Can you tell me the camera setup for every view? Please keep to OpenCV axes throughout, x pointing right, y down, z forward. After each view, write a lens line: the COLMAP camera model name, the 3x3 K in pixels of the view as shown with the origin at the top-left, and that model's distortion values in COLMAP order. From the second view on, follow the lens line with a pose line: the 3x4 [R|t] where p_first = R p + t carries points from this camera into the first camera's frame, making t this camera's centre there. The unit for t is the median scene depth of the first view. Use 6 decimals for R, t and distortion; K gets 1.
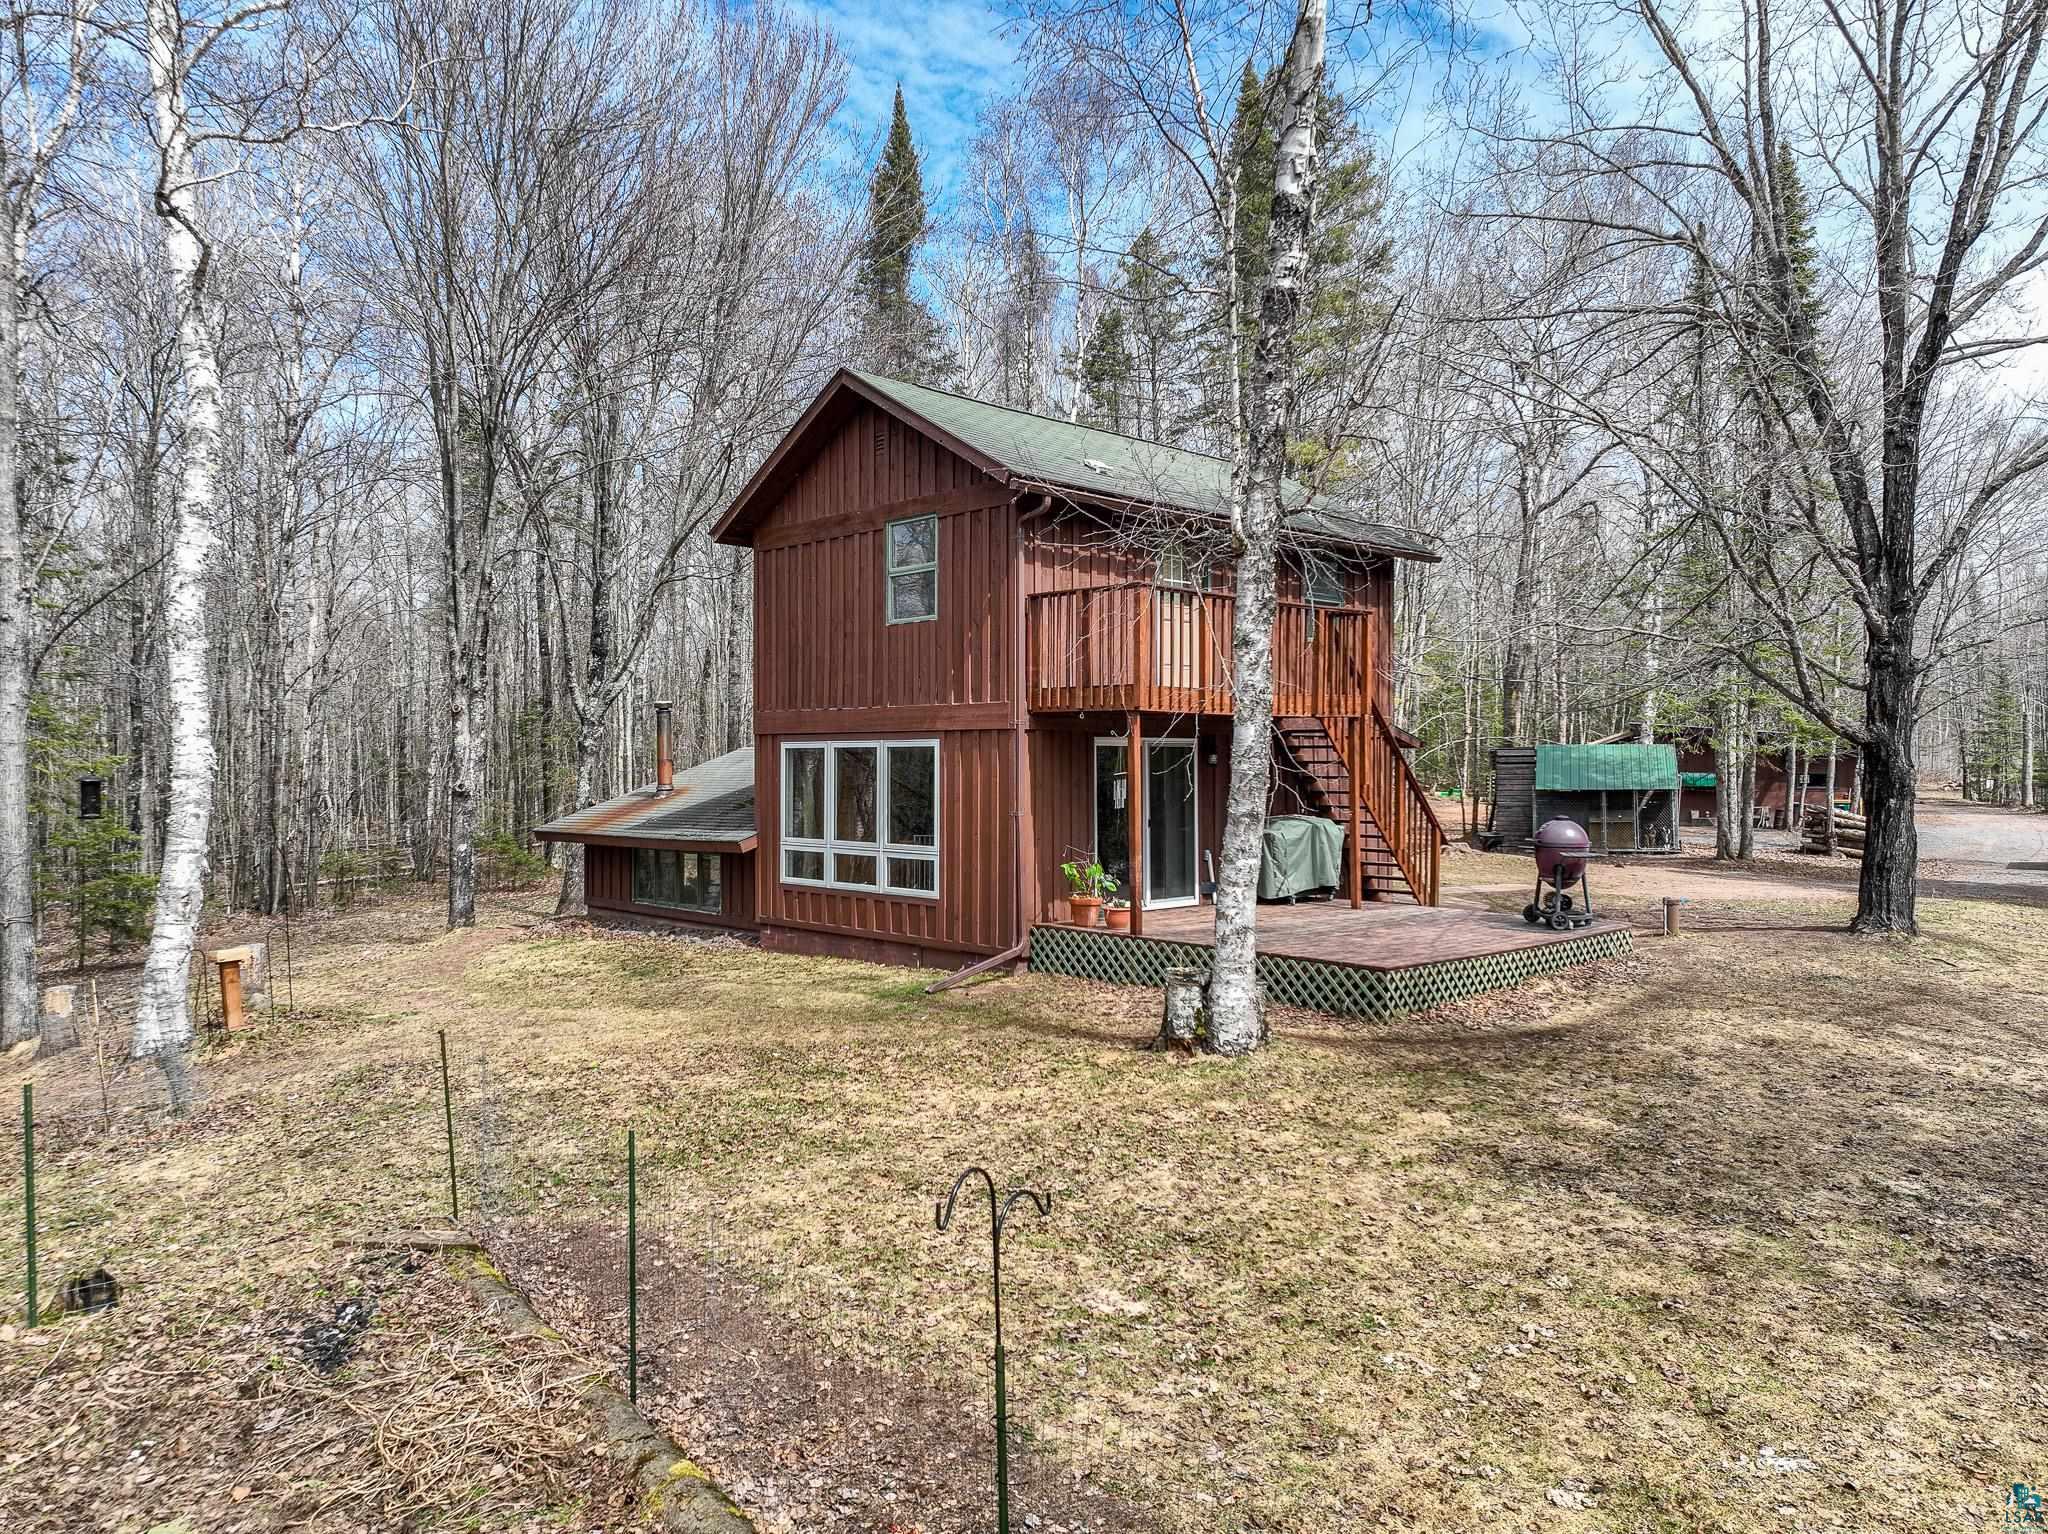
lens RADIAL K [[1539.0, 0, 1004.9], [0, 1539.0, 771.3], [0, 0, 1]] dist [-0.005143, 0.021635]
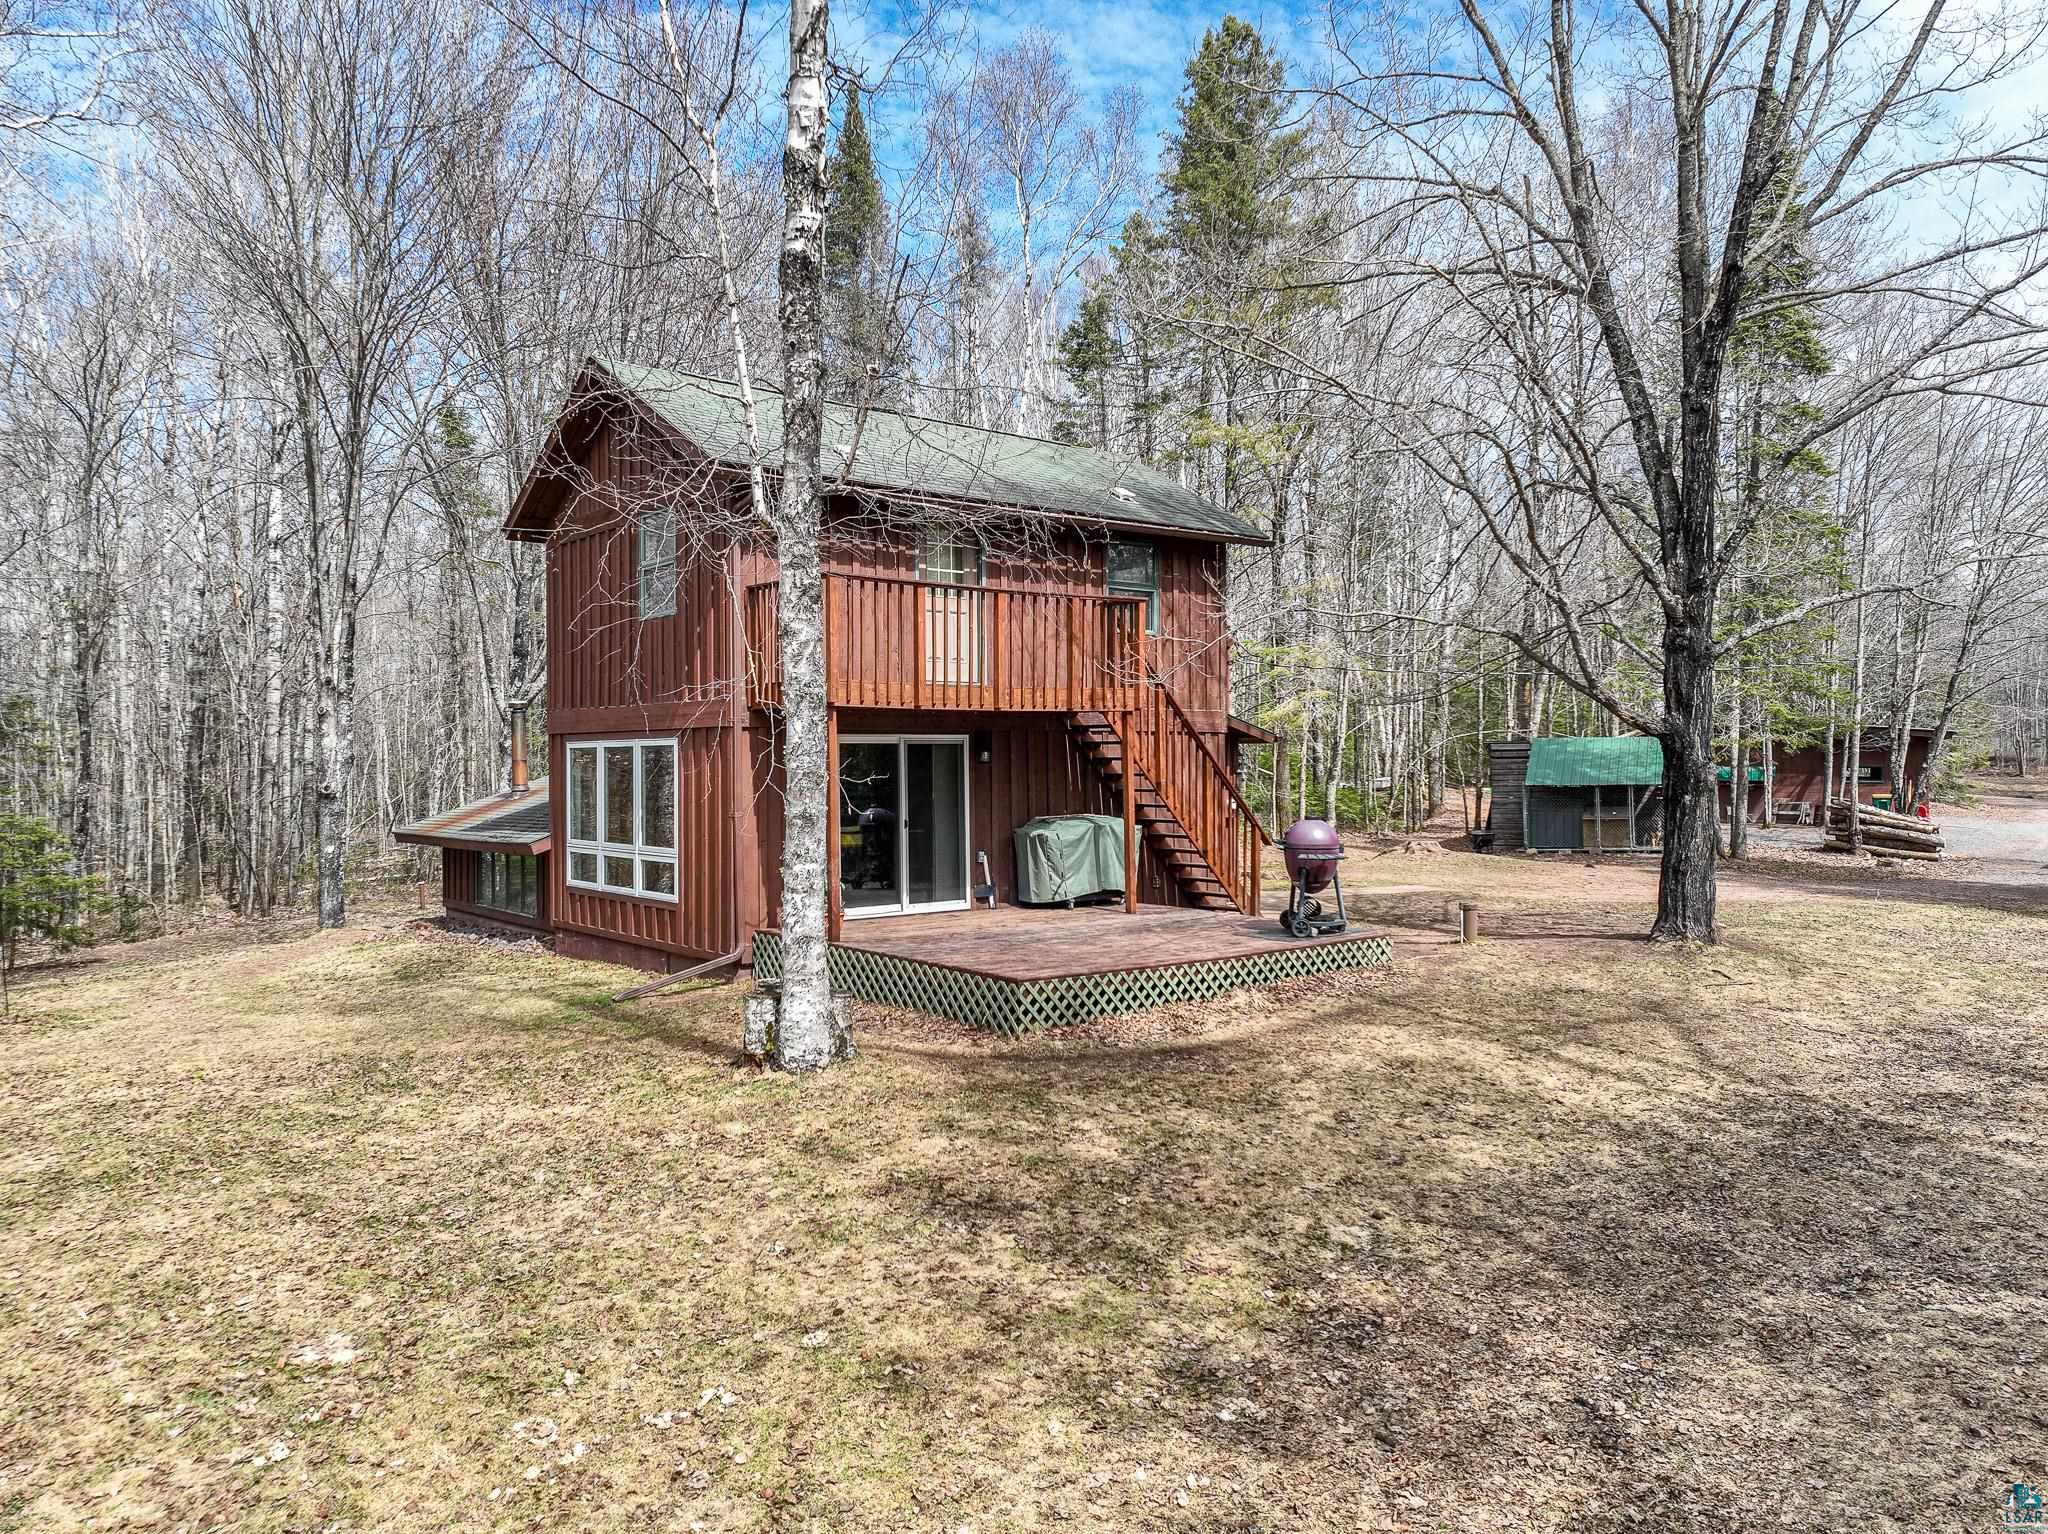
lens RADIAL K [[1539.0, 0, 1031.7], [0, 1539.0, 774.9], [0, 0, 1]] dist [-0.005143, 0.021635]
pose [[0.996435, -0.005567, -0.084179, 0.260490], [0.005908, 0.999975, 0.003805, 0.000108], [0.084155, -0.004288, 0.996443, 0.054393]]
